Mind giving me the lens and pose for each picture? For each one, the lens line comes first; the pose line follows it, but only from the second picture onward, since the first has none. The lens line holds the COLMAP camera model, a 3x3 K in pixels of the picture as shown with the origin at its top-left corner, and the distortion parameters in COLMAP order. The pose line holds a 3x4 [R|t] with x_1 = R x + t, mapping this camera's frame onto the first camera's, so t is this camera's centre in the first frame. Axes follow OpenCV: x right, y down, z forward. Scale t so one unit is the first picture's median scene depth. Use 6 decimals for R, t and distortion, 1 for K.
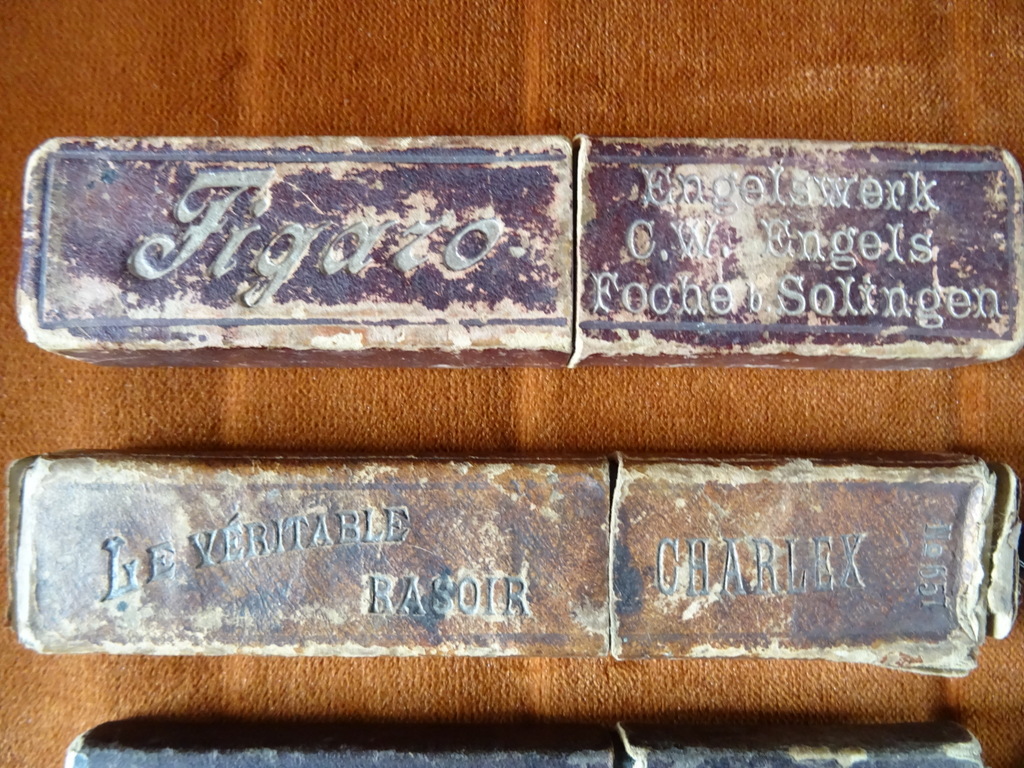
lens RADIAL K [[729.3, 0, 503.0], [0, 729.3, 380.4], [0, 0, 1]] dist [0.007795, -0.025531]
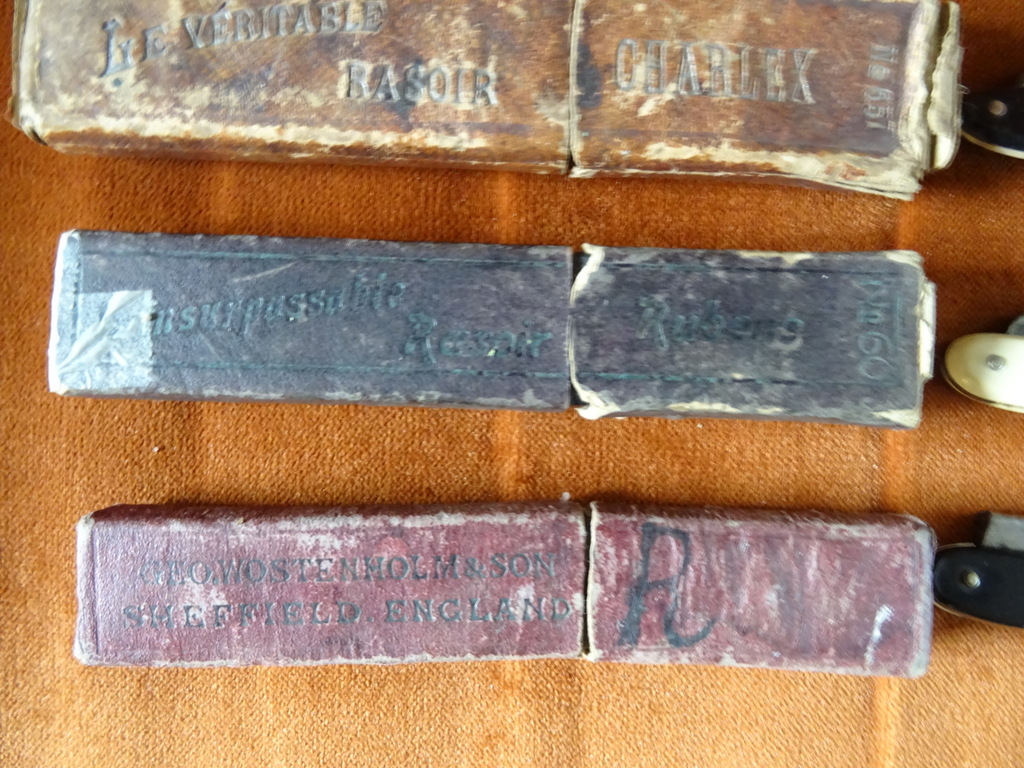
lens RADIAL K [[729.3, 0, 506.2], [0, 729.3, 379.5], [0, 0, 1]] dist [0.007795, -0.025531]
pose [[0.999639, 0.025941, -0.006943, 0.069518], [-0.025957, 0.999660, -0.002300, 0.726519], [0.006881, 0.002480, 0.999973, -0.068778]]
